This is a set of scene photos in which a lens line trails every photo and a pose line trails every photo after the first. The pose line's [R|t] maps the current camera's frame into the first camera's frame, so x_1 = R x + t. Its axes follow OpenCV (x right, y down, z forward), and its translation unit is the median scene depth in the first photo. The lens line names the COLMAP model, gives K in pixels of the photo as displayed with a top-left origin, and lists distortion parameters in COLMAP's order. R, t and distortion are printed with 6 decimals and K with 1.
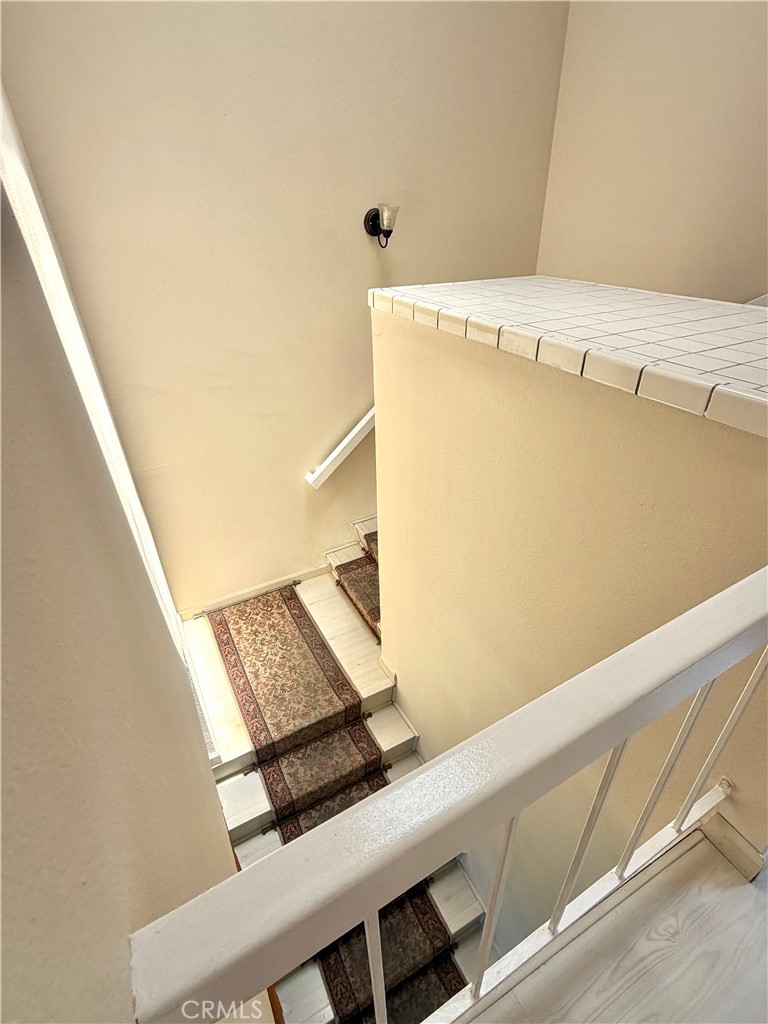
lens RADIAL K [[508.1, 0, 385.9], [0, 508.1, 512.8], [0, 0, 1]] dist [-0.004882, -0.000458]
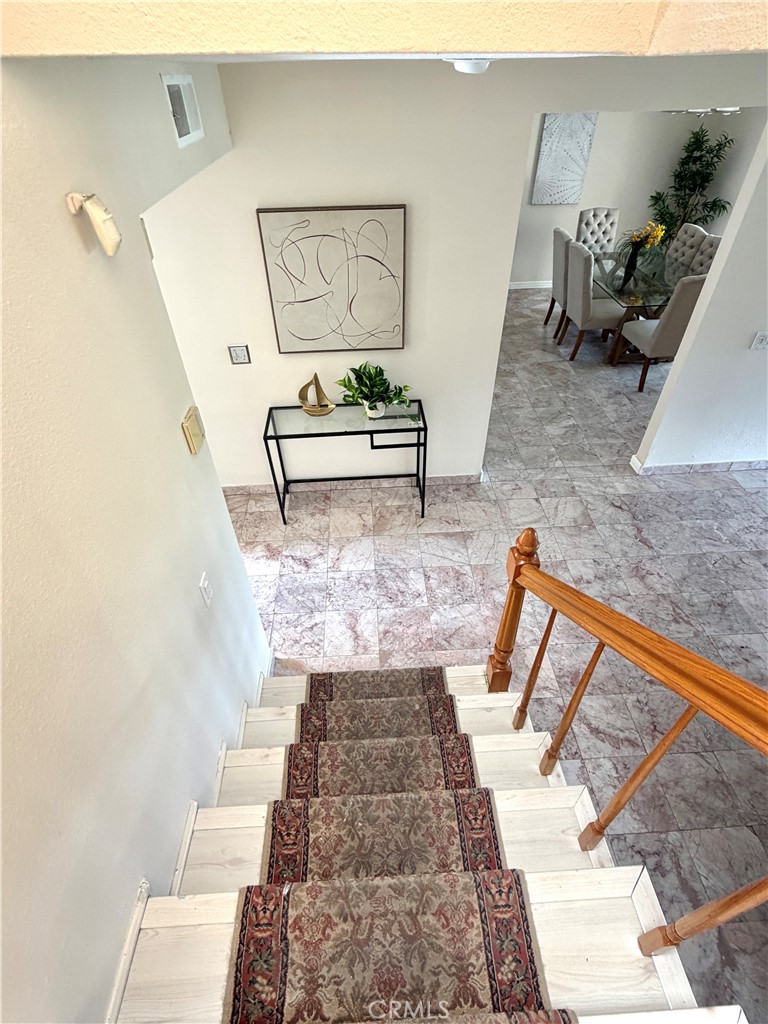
lens RADIAL K [[508.1, 0, 385.3], [0, 508.1, 508.7], [0, 0, 1]] dist [-0.004882, -0.000458]
pose [[-0.903086, -0.259007, 0.342564, -0.071799], [0.255059, 0.318273, 0.913043, 0.183900], [-0.345513, 0.911931, -0.221366, 0.584565]]
